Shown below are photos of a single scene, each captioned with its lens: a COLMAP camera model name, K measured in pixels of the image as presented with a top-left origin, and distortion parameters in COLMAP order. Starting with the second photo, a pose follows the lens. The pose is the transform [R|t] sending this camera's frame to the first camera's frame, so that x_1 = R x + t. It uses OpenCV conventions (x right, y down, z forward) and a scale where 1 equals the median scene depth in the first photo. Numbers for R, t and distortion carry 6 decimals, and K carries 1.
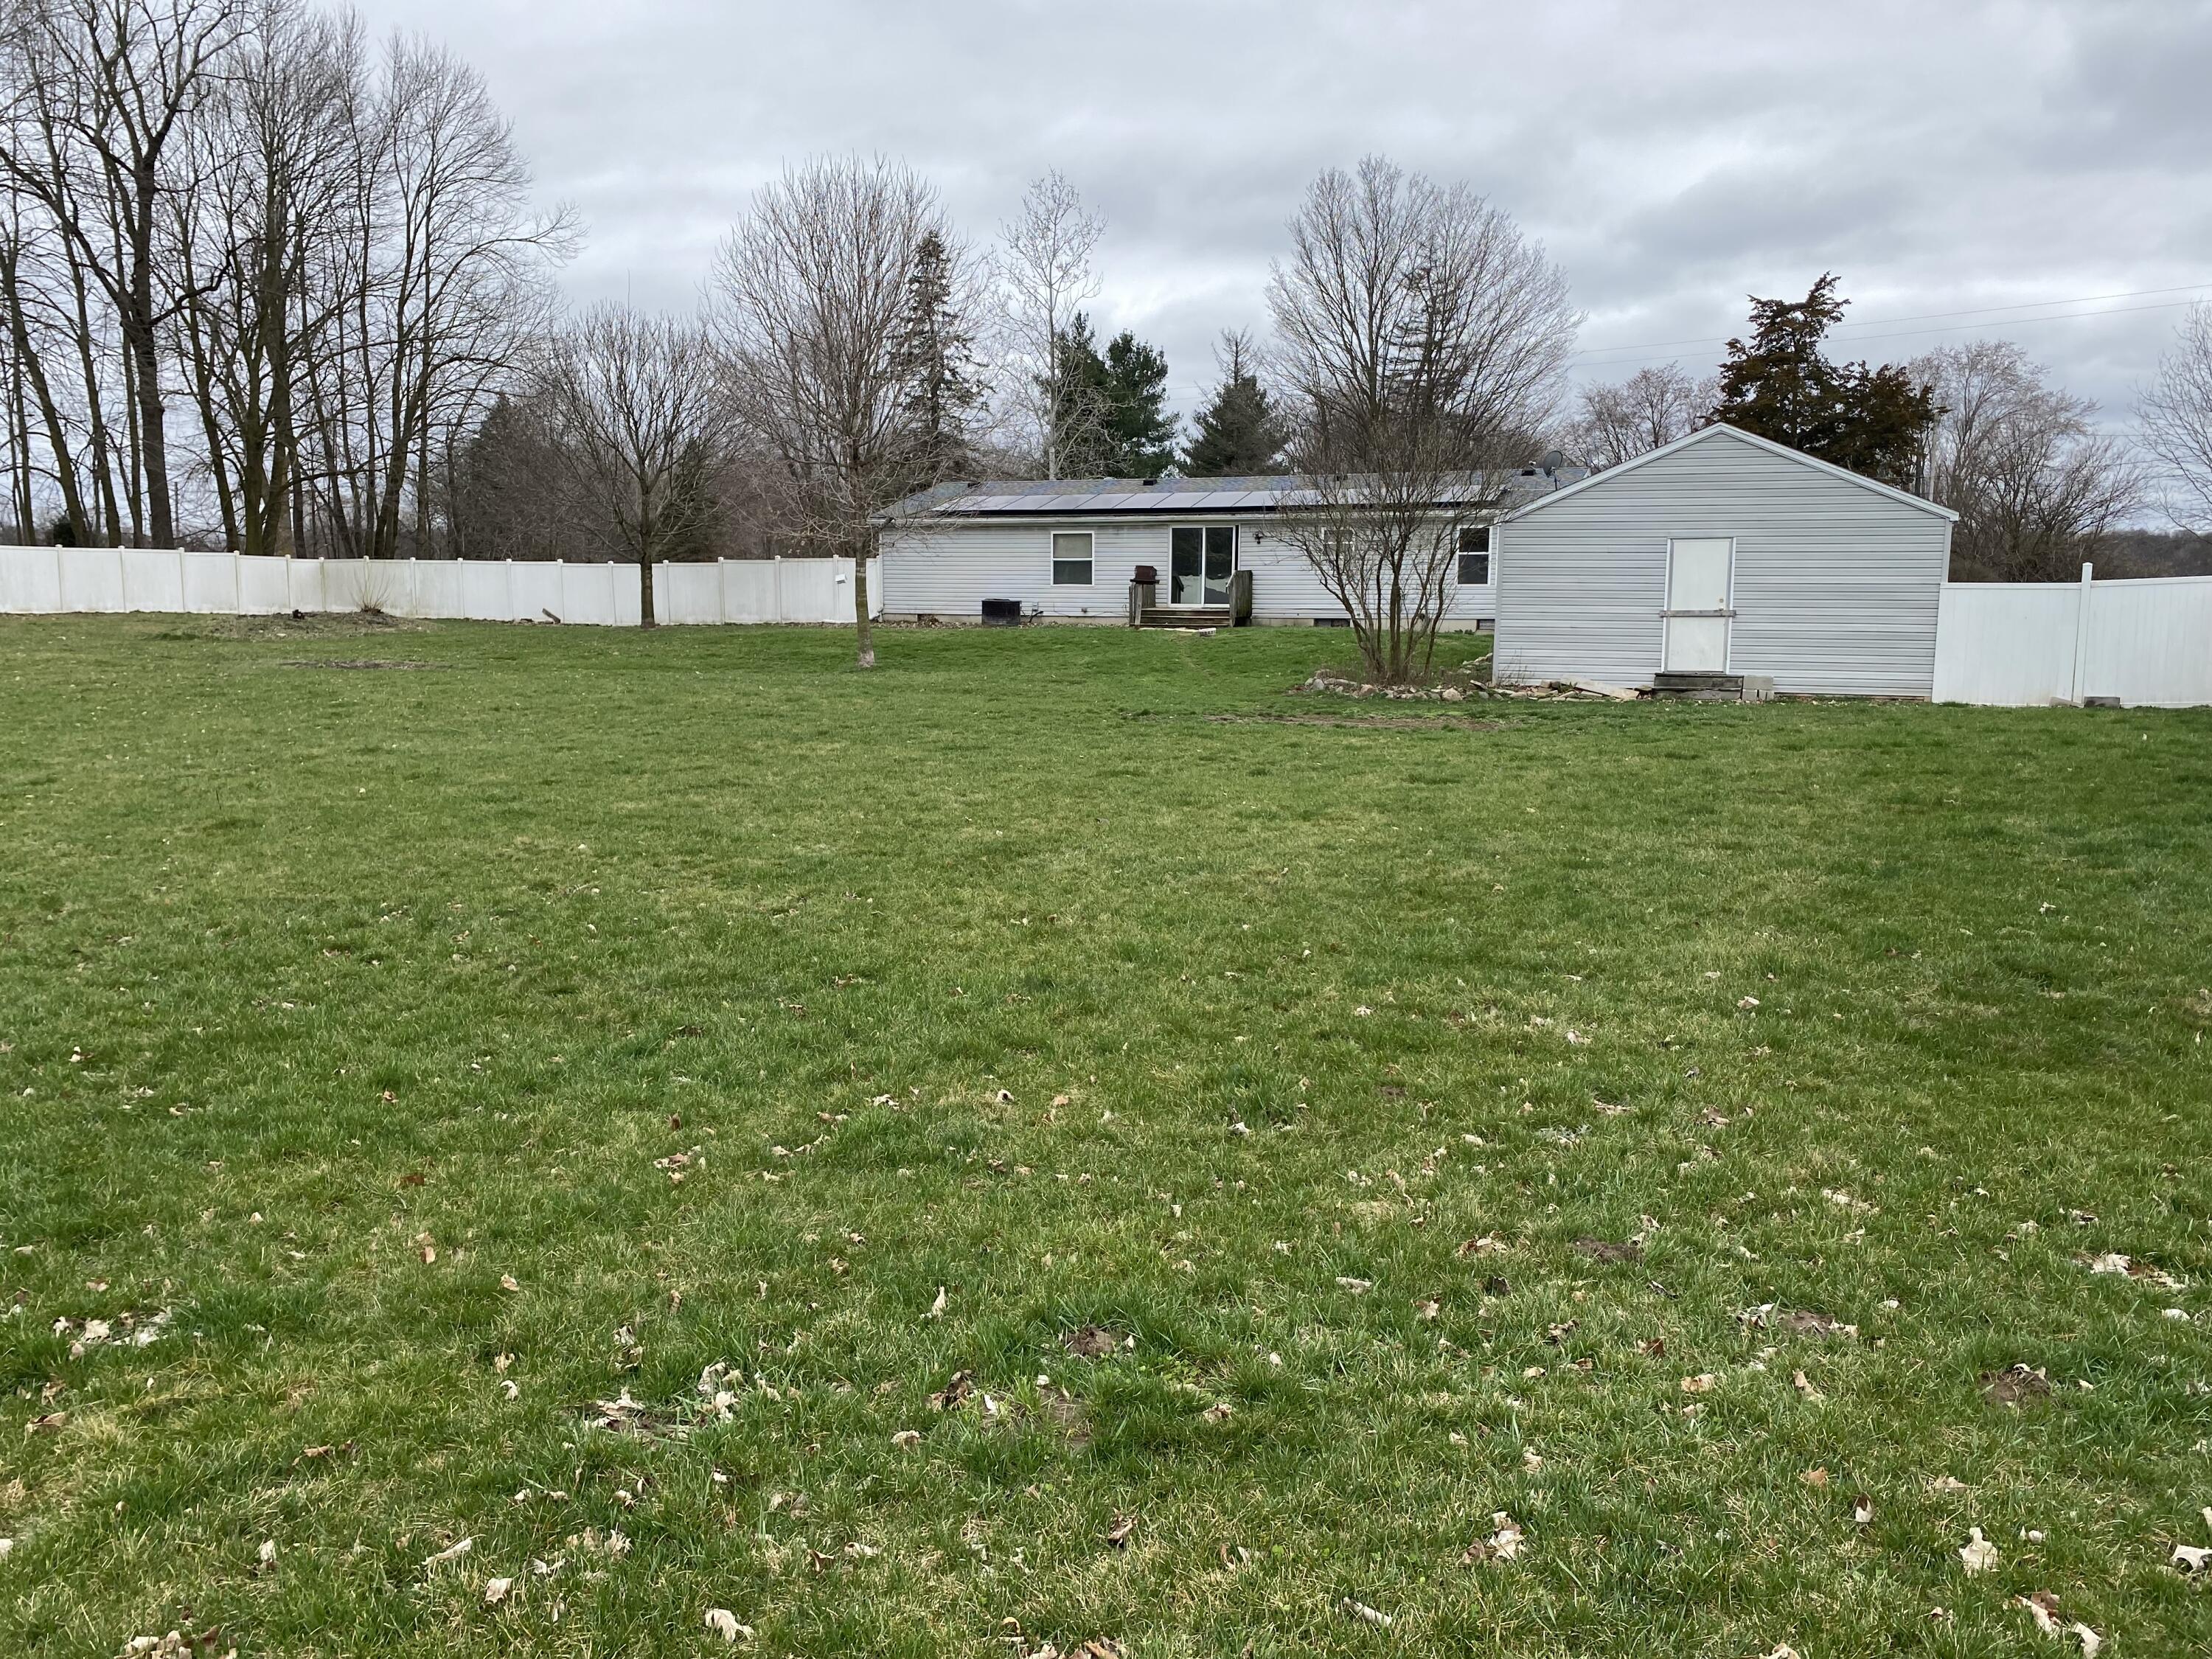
lens RADIAL K [[1663.1, 0, 1114.3], [0, 1663.1, 840.3], [0, 0, 1]] dist [0.045964, -0.070116]
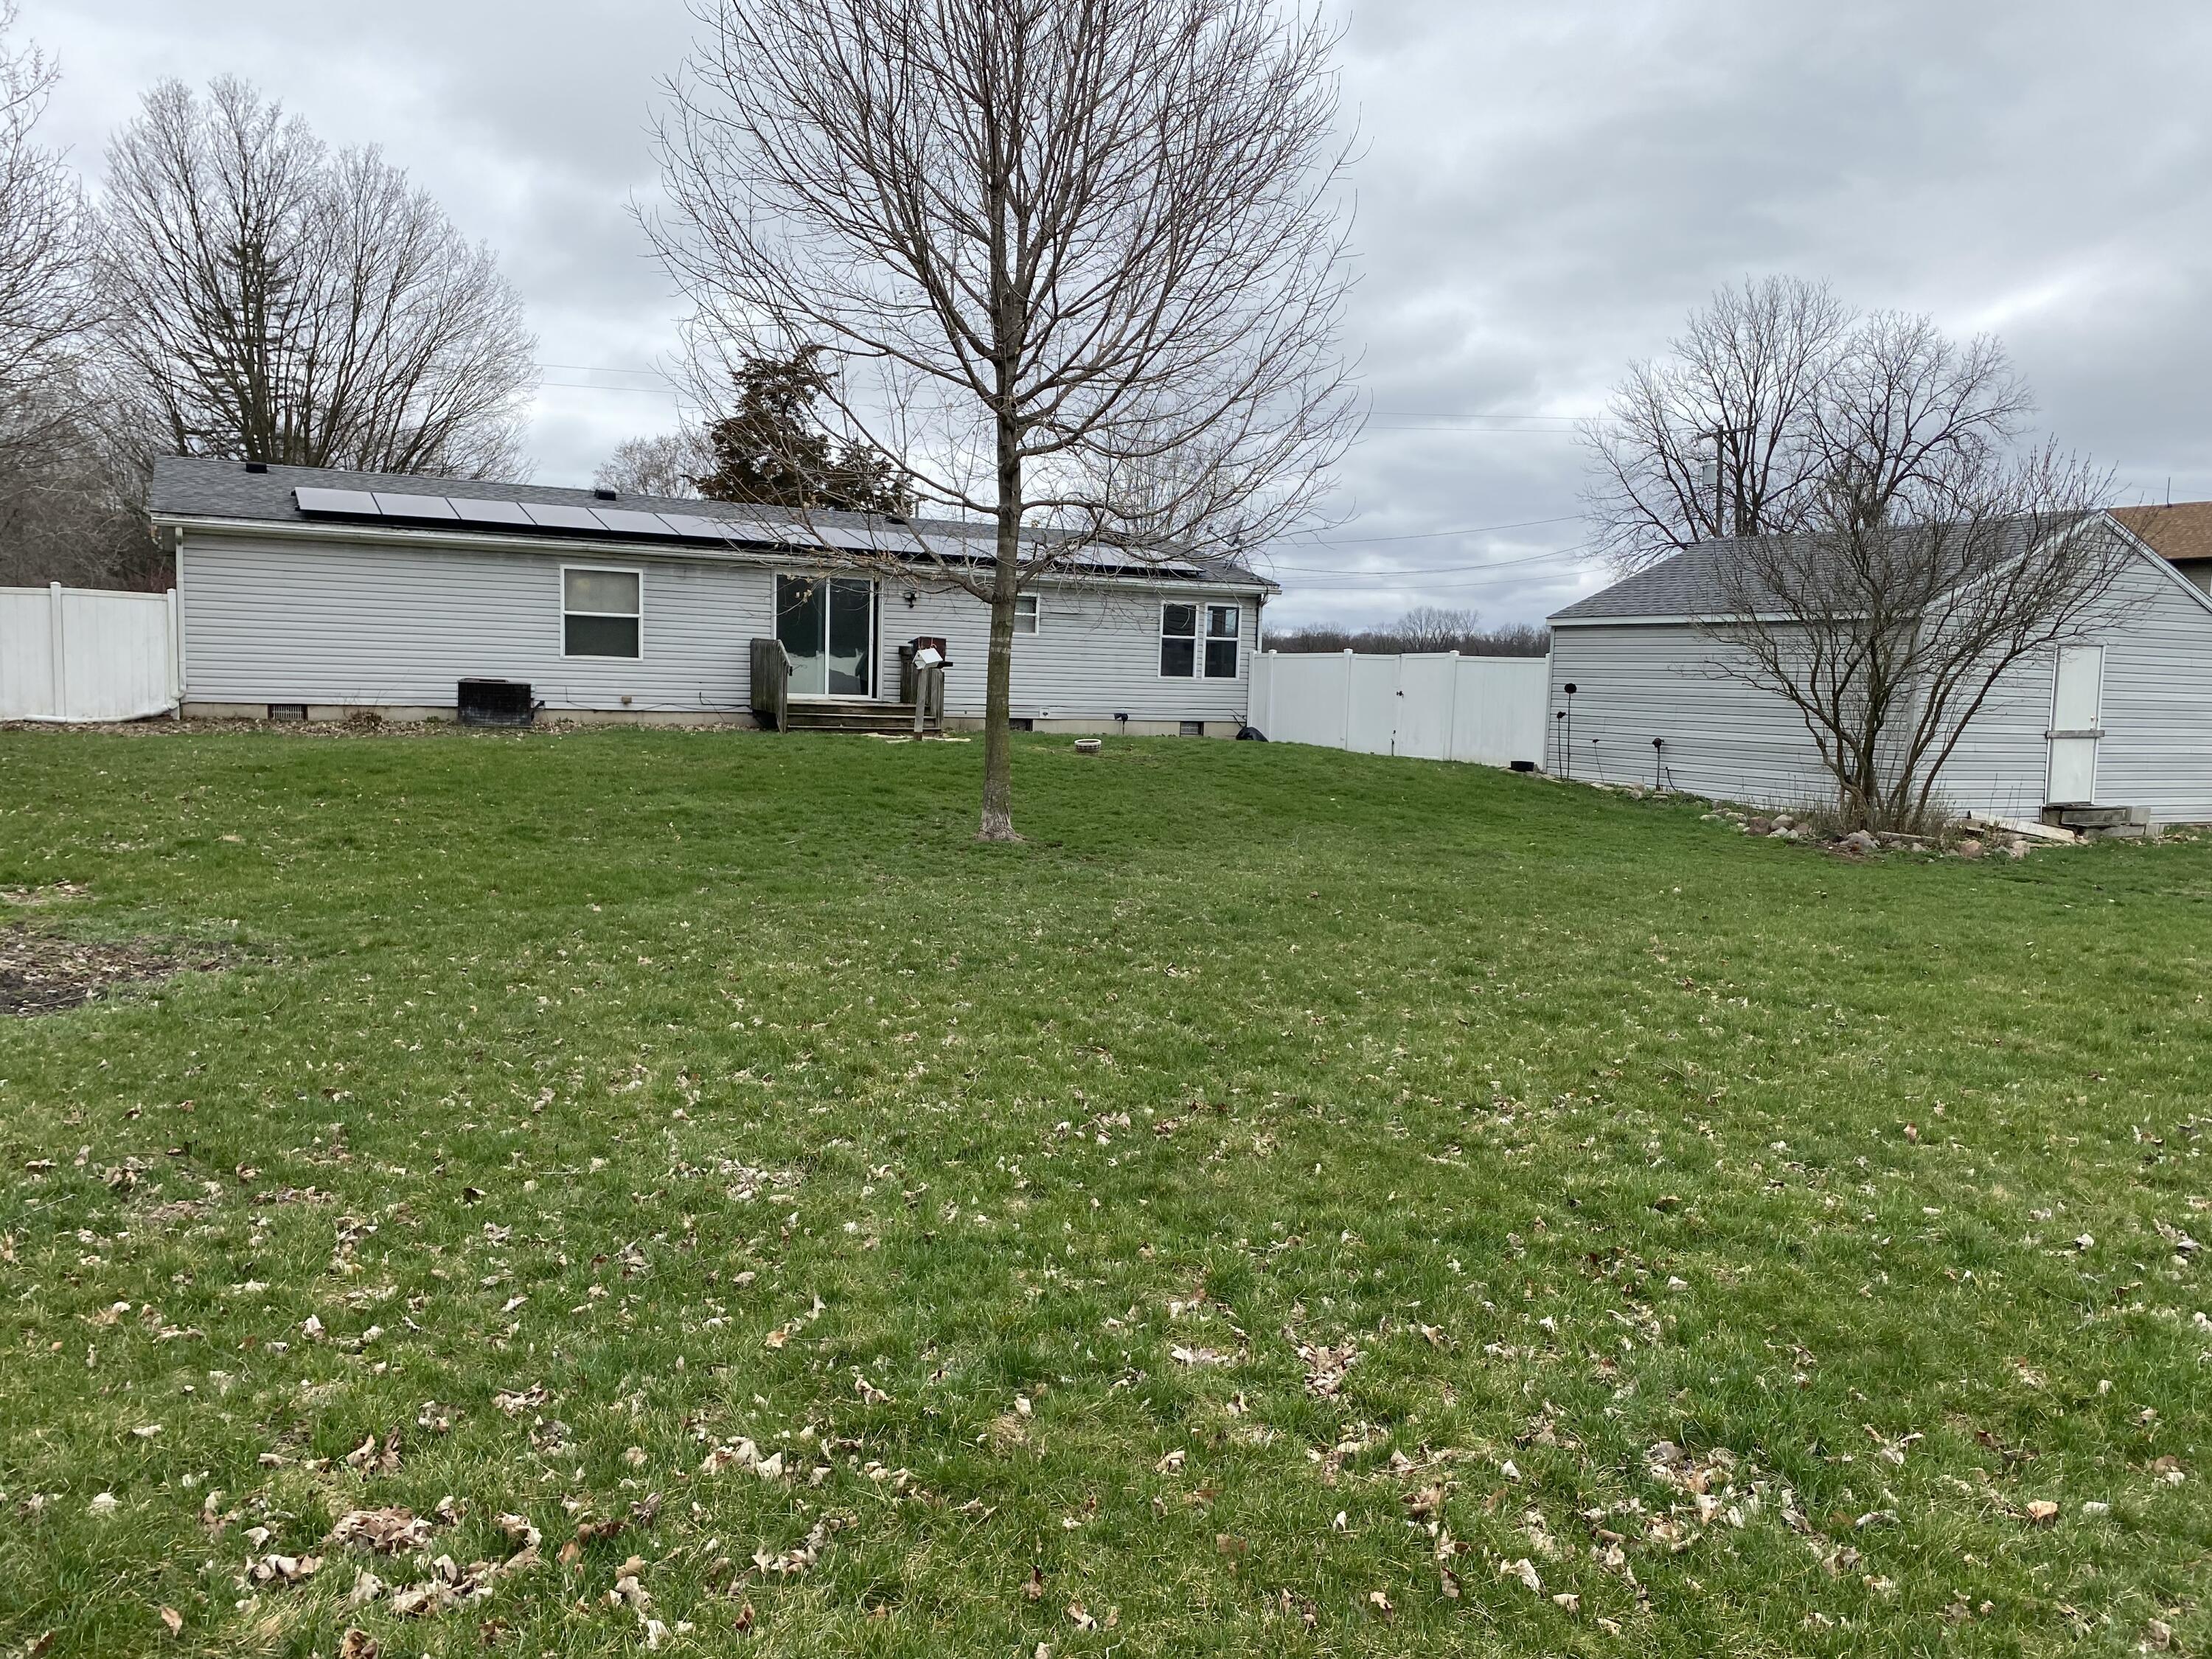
lens RADIAL K [[1663.1, 0, 1114.3], [0, 1663.1, 840.3], [0, 0, 1]] dist [0.045964, -0.070116]
pose [[0.647830, -0.057324, 0.759625, -0.360985], [0.087157, 0.996194, 0.000846, -0.074548], [-0.756783, 0.065659, 0.650361, 0.487908]]
